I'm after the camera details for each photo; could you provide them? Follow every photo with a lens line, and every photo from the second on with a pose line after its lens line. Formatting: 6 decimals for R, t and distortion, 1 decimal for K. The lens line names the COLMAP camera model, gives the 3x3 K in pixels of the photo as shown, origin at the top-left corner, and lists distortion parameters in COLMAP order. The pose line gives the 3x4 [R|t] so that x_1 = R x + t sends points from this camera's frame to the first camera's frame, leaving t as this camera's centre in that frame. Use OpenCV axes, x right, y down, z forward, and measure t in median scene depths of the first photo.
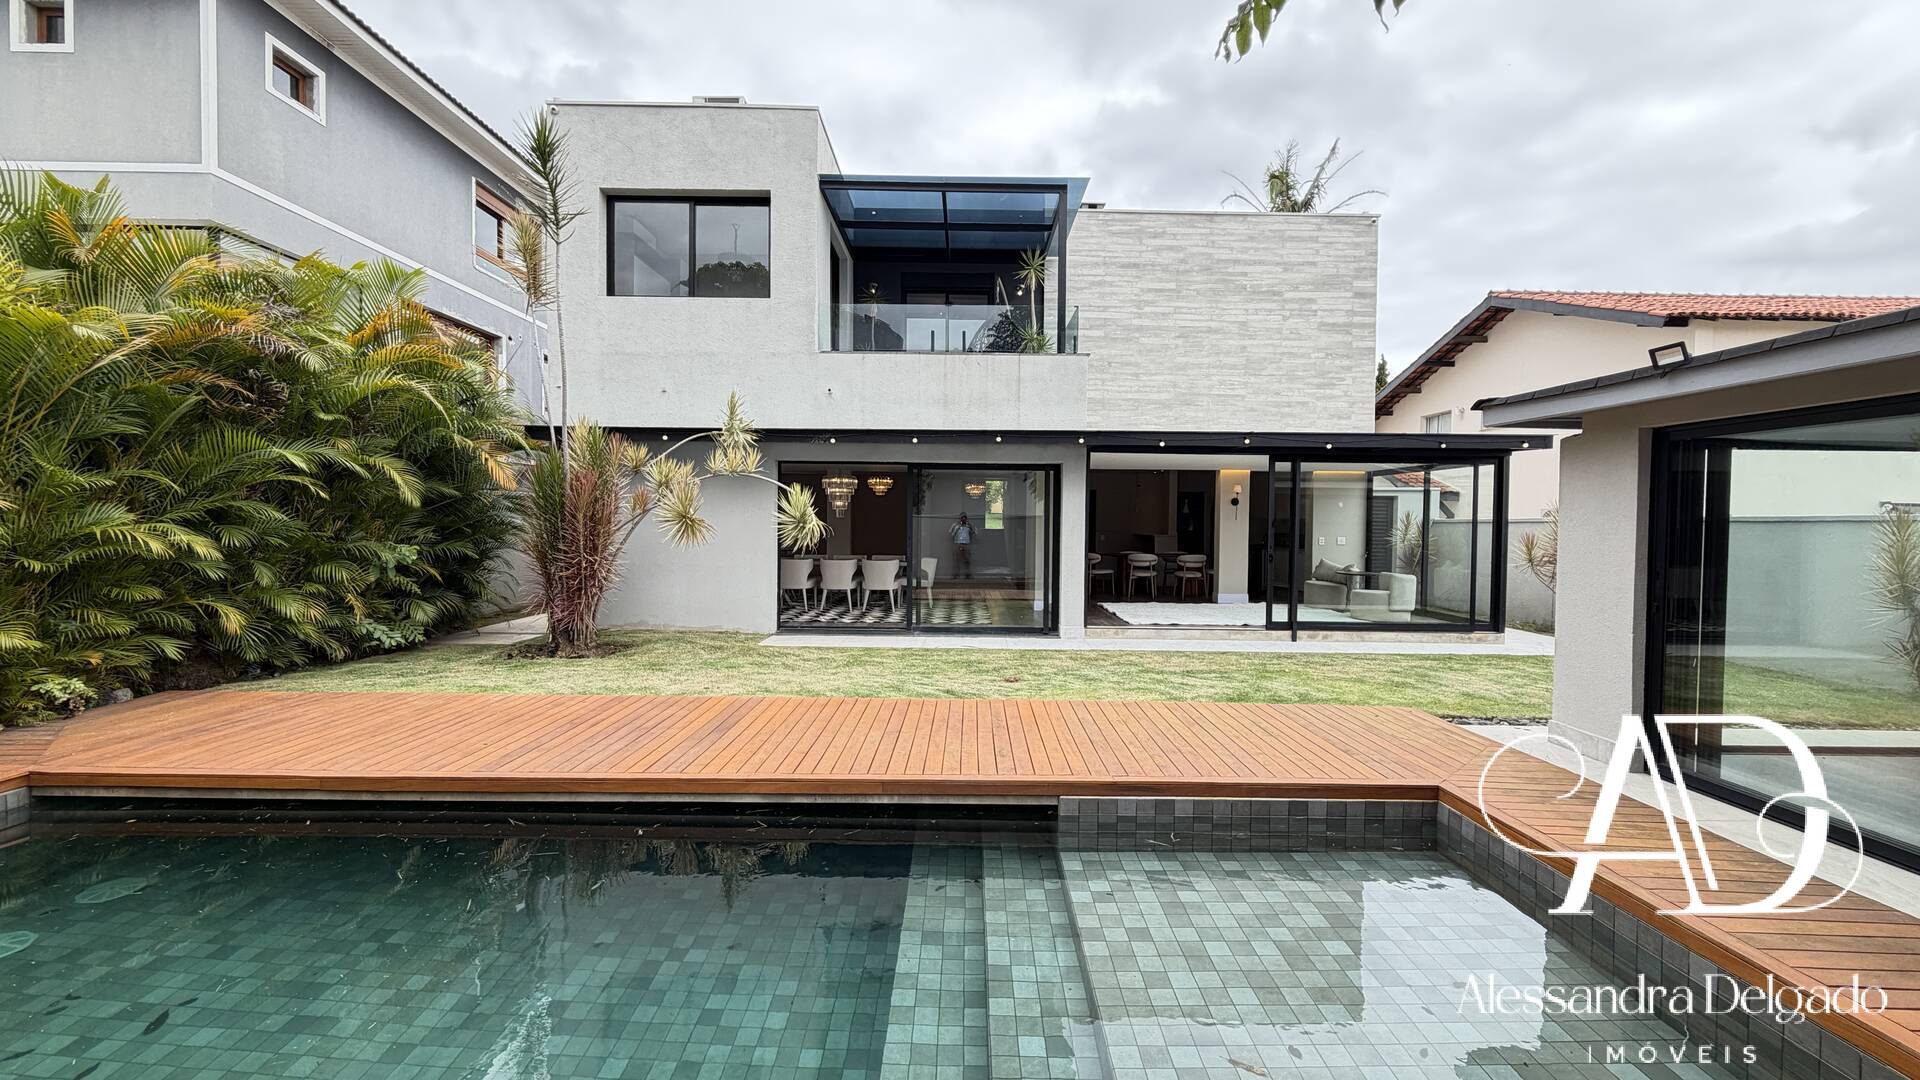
lens RADIAL K [[768.9, 0, 961.7], [0, 768.9, 533.7], [0, 0, 1]] dist [0.001965, -0.000198]
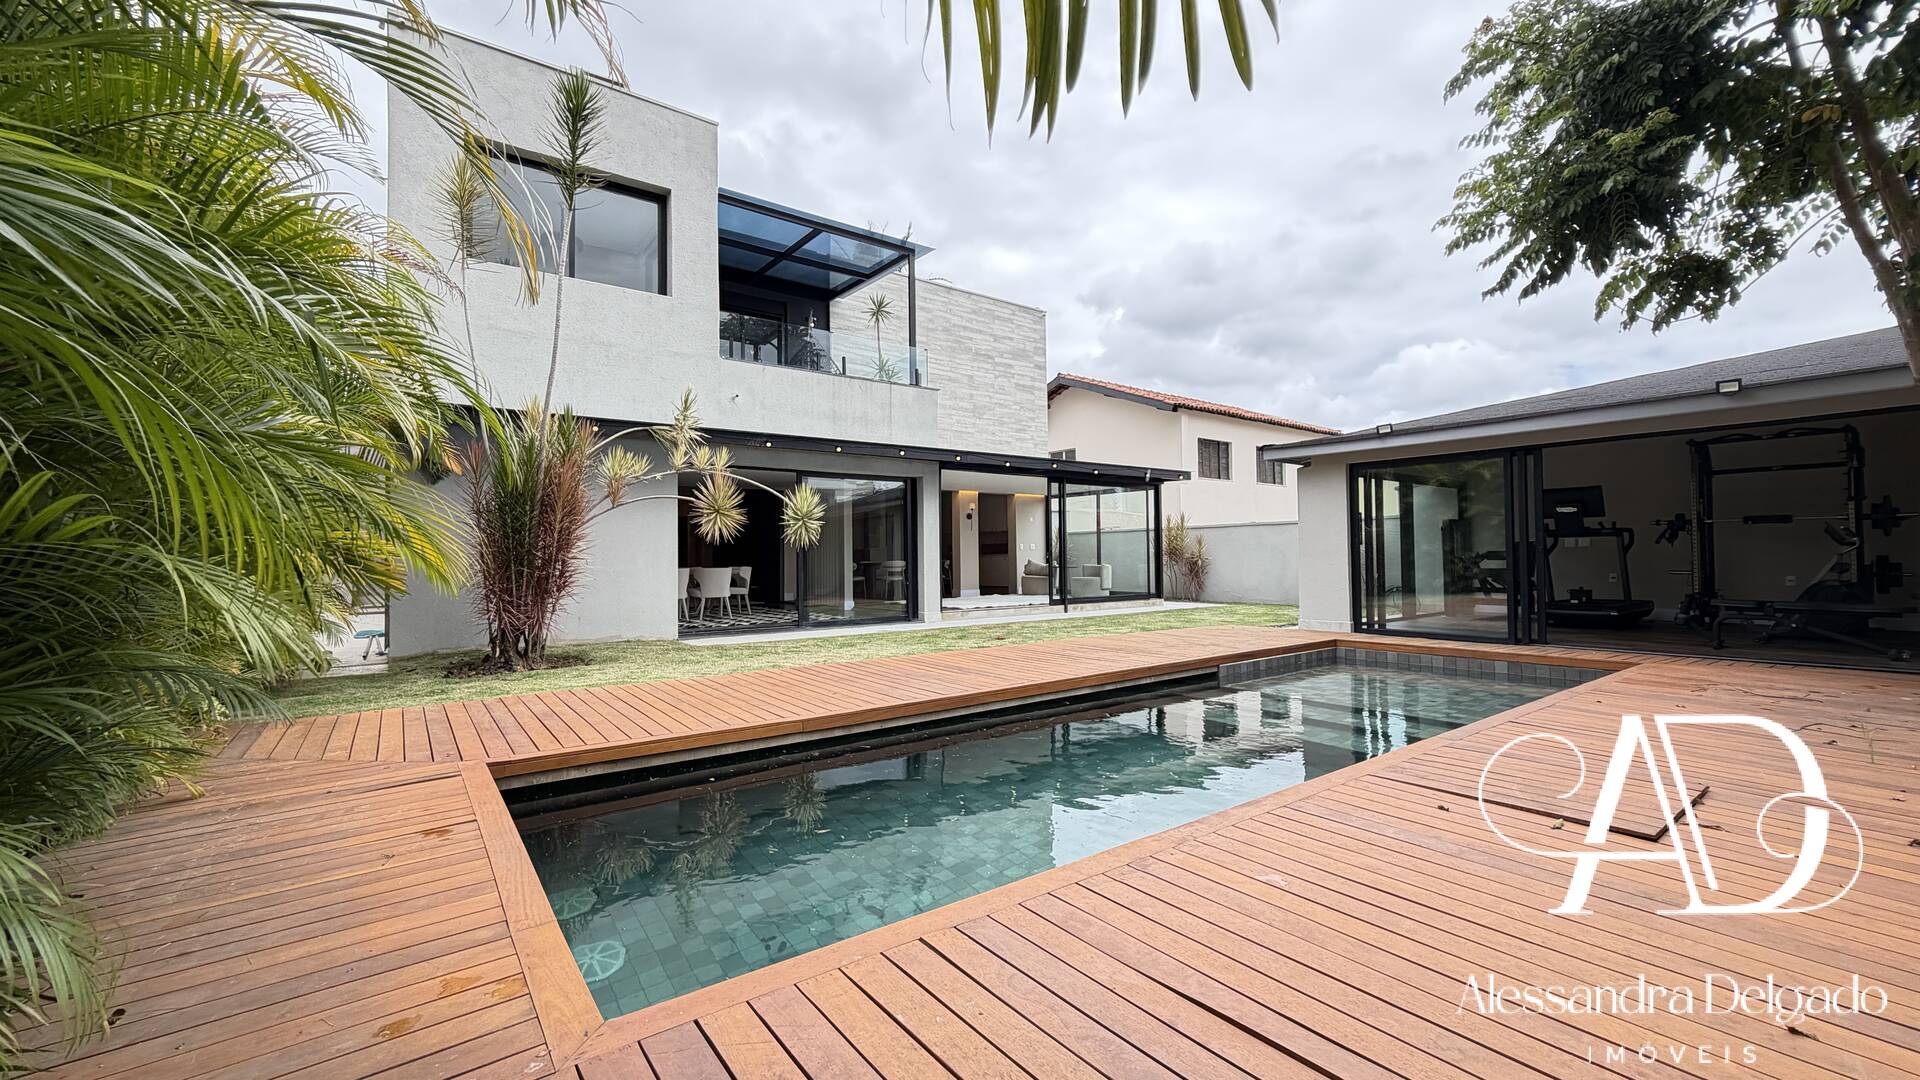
lens RADIAL K [[768.9, 0, 961.7], [0, 768.9, 533.7], [0, 0, 1]] dist [0.001965, -0.000198]
pose [[0.798117, -0.002241, 0.602498, -0.528343], [0.032103, 0.998731, -0.038812, 0.044983], [-0.601646, 0.050318, 0.797176, 0.007377]]
